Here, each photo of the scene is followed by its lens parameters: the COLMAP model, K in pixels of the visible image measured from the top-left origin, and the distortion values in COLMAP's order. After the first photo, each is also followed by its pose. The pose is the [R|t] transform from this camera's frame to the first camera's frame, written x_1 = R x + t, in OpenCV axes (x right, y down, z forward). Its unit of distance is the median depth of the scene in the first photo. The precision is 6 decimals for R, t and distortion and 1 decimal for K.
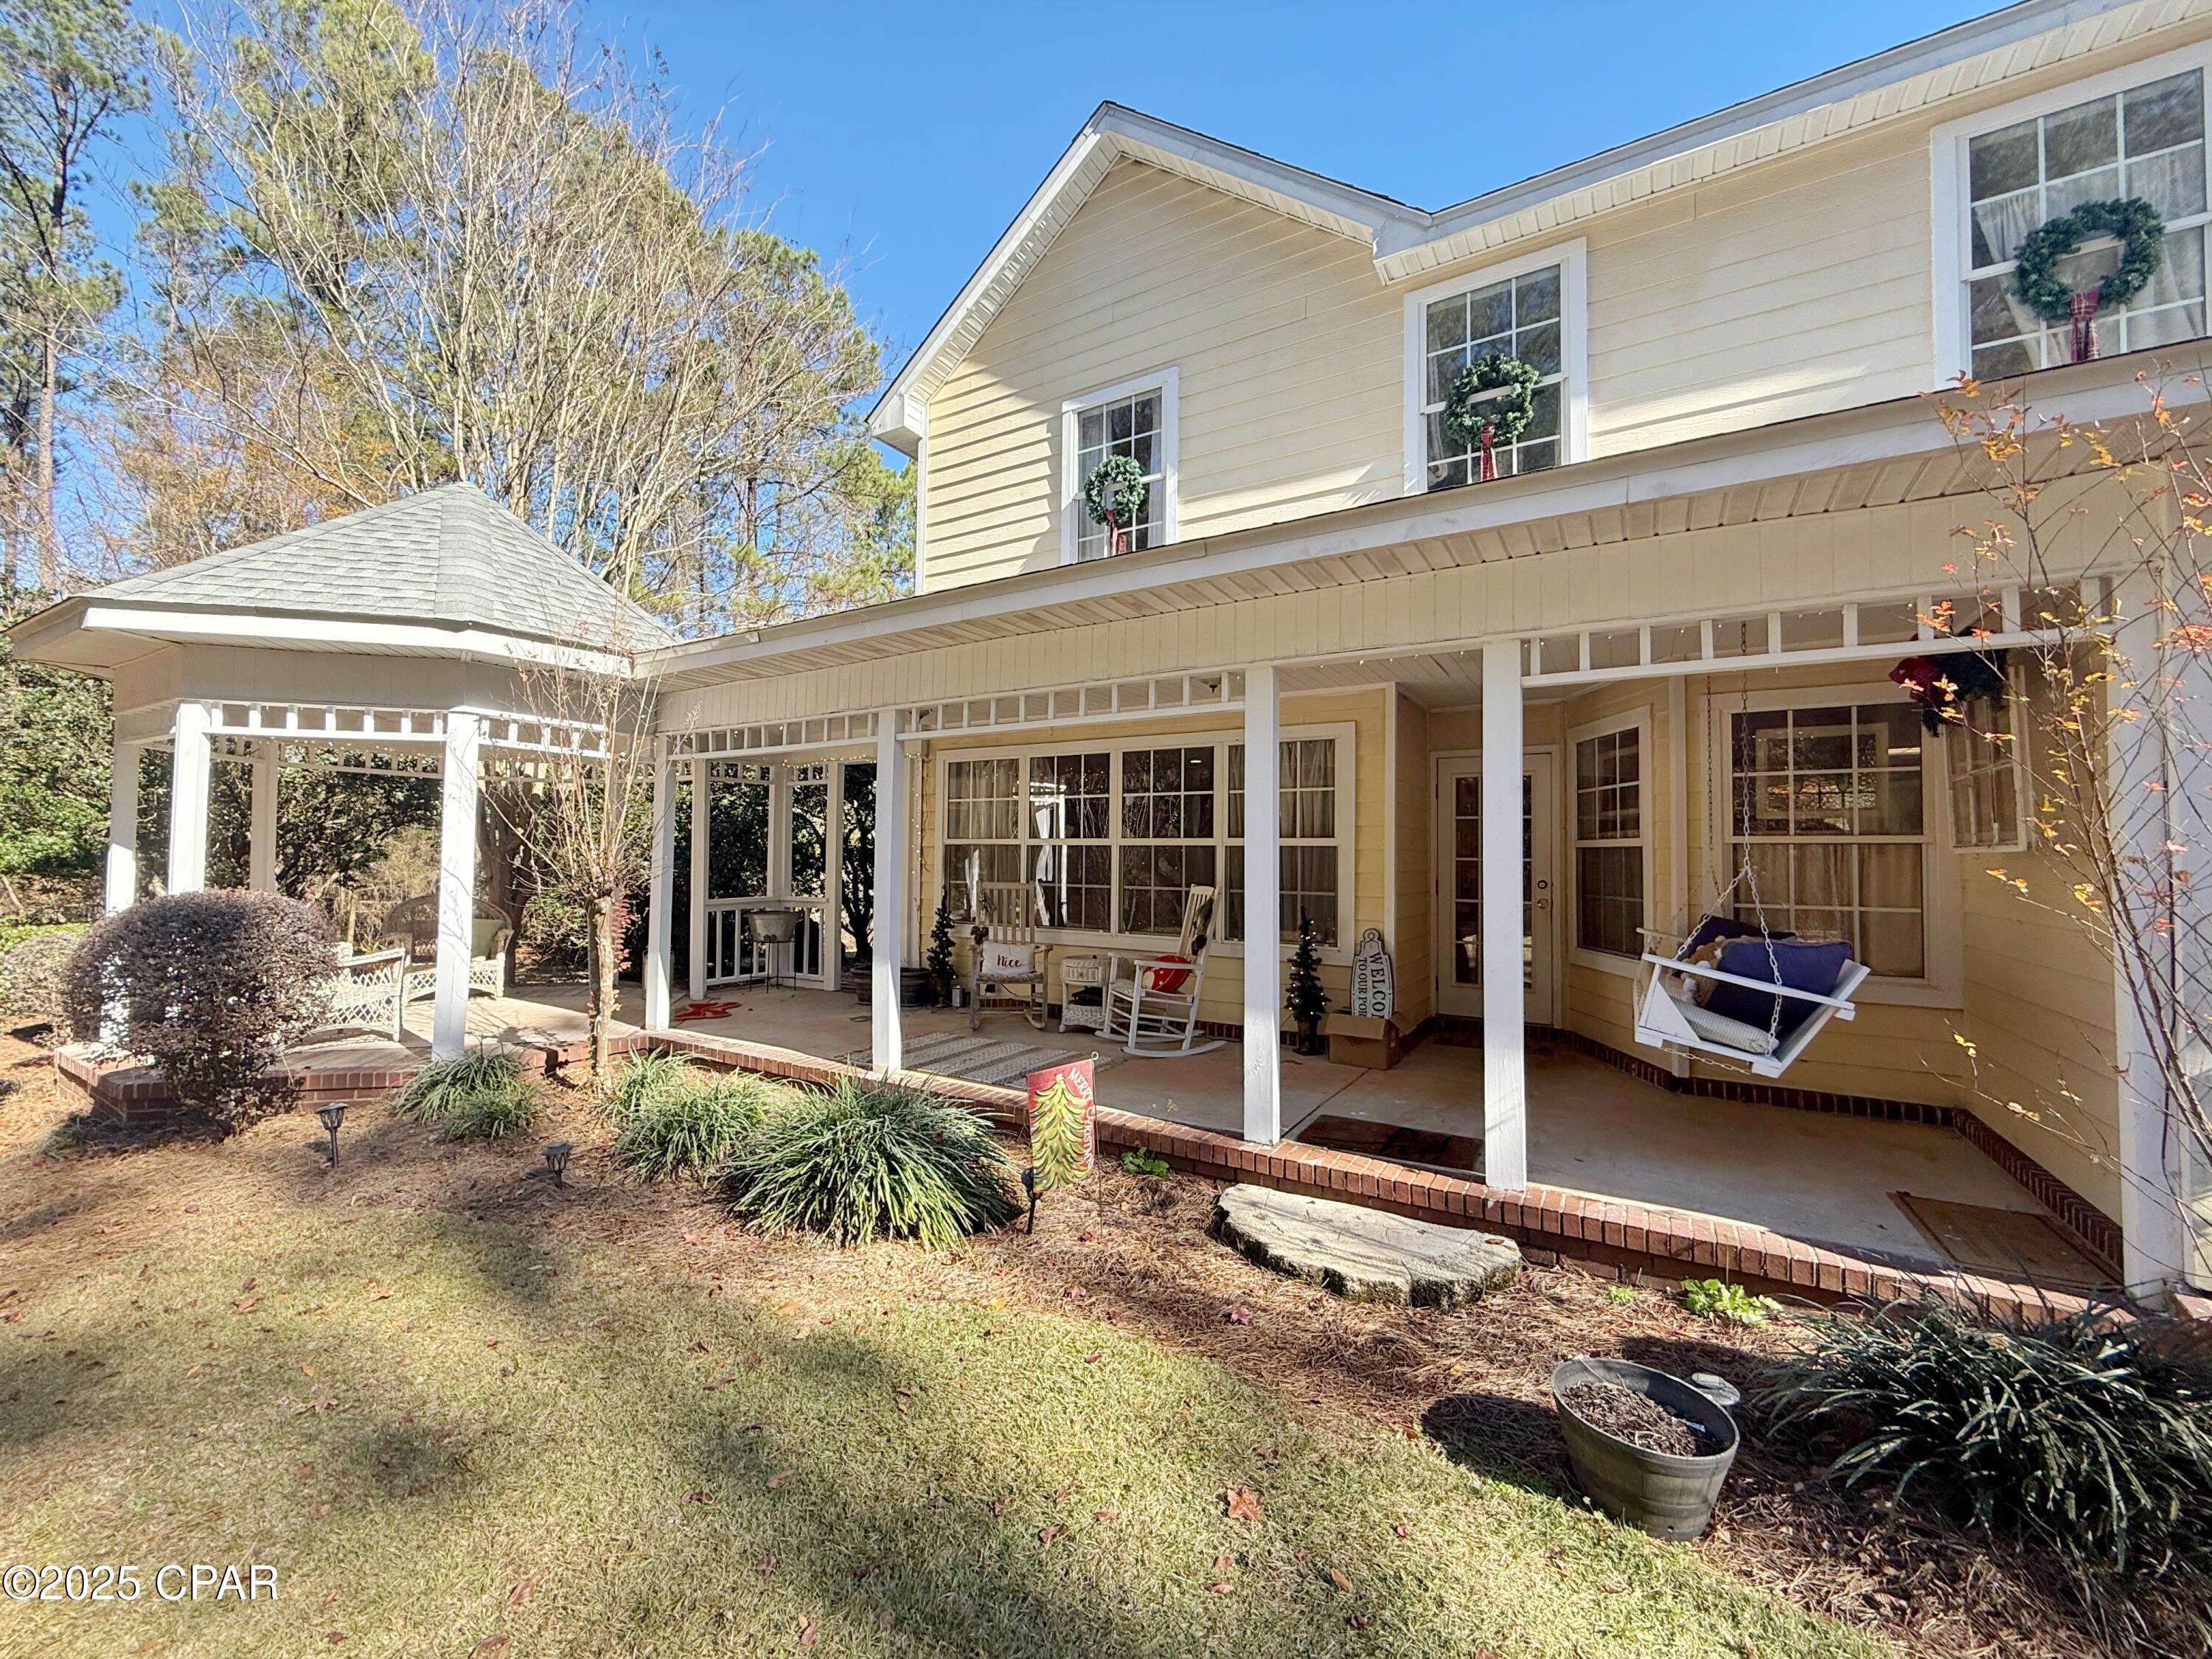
lens RADIAL K [[880.7, 0, 1100.8], [0, 880.7, 830.3], [0, 0, 1]] dist [-0.000296, 0.000099]
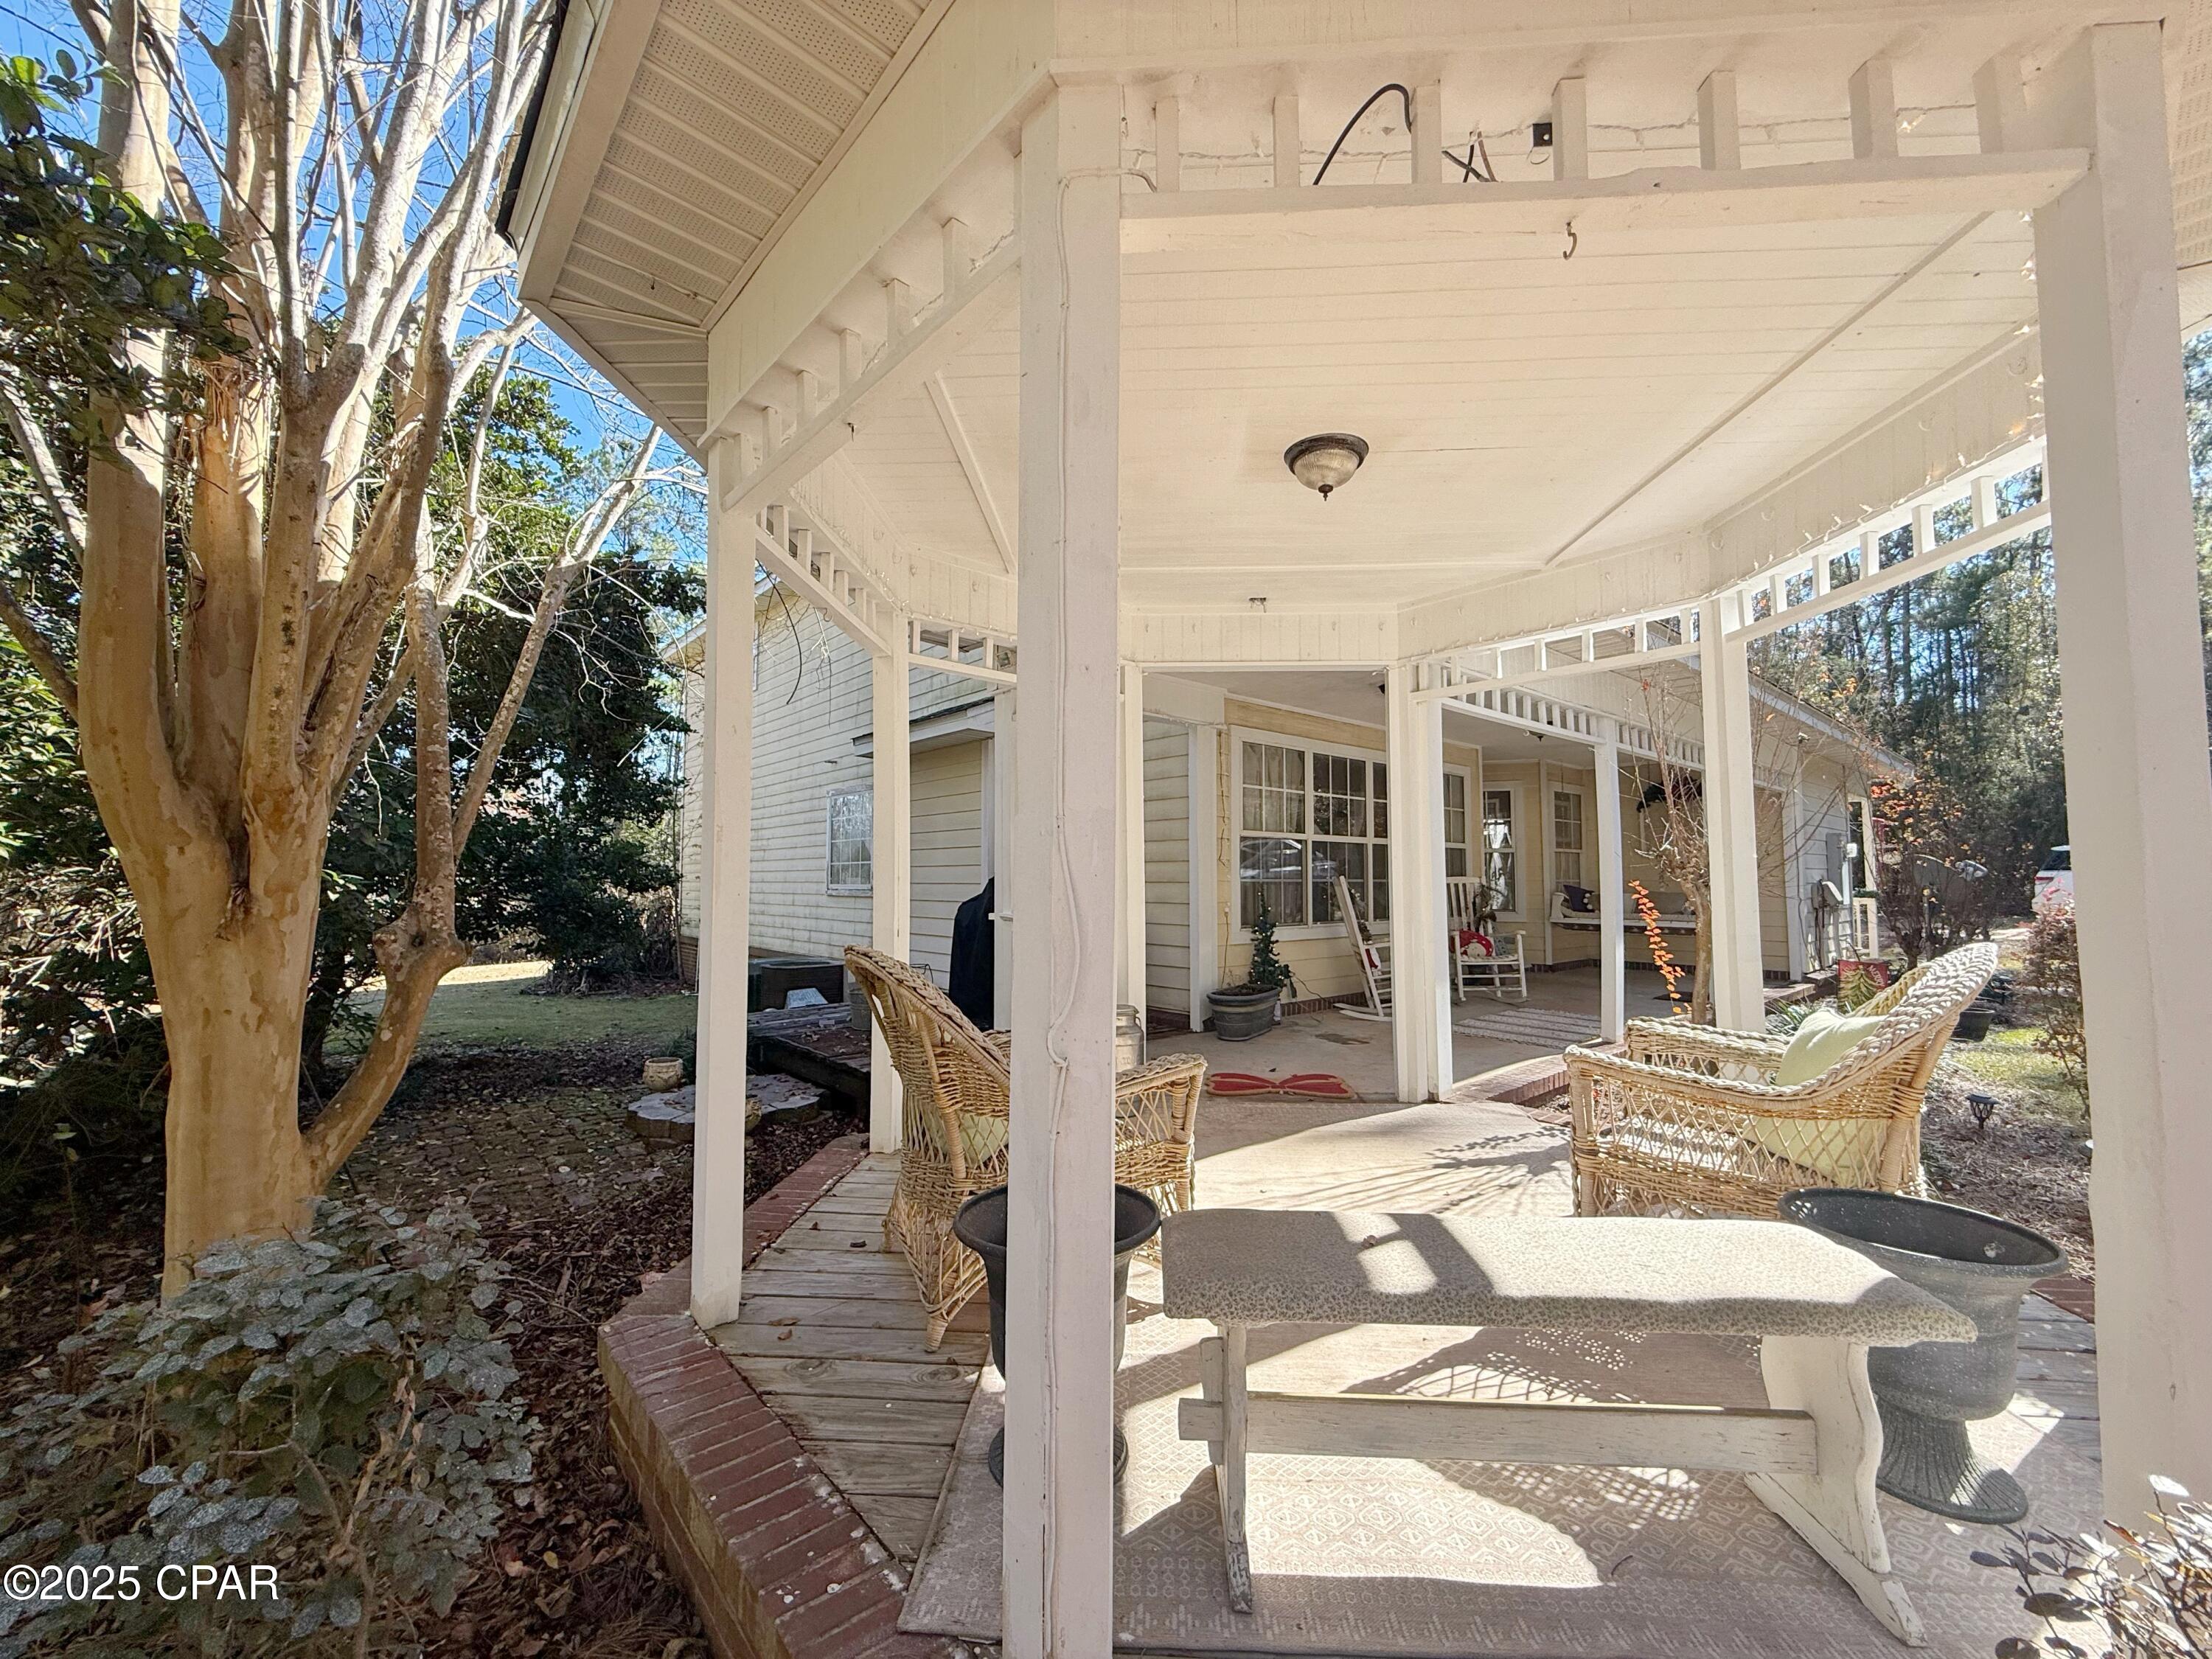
lens RADIAL K [[880.7, 0, 1100.8], [0, 880.7, 830.3], [0, 0, 1]] dist [-0.000296, 0.000099]
pose [[0.300357, 0.031141, 0.953318, -1.115622], [-0.028269, 0.999318, -0.023736, 0.036705], [-0.953408, -0.019820, 0.301033, 0.940697]]
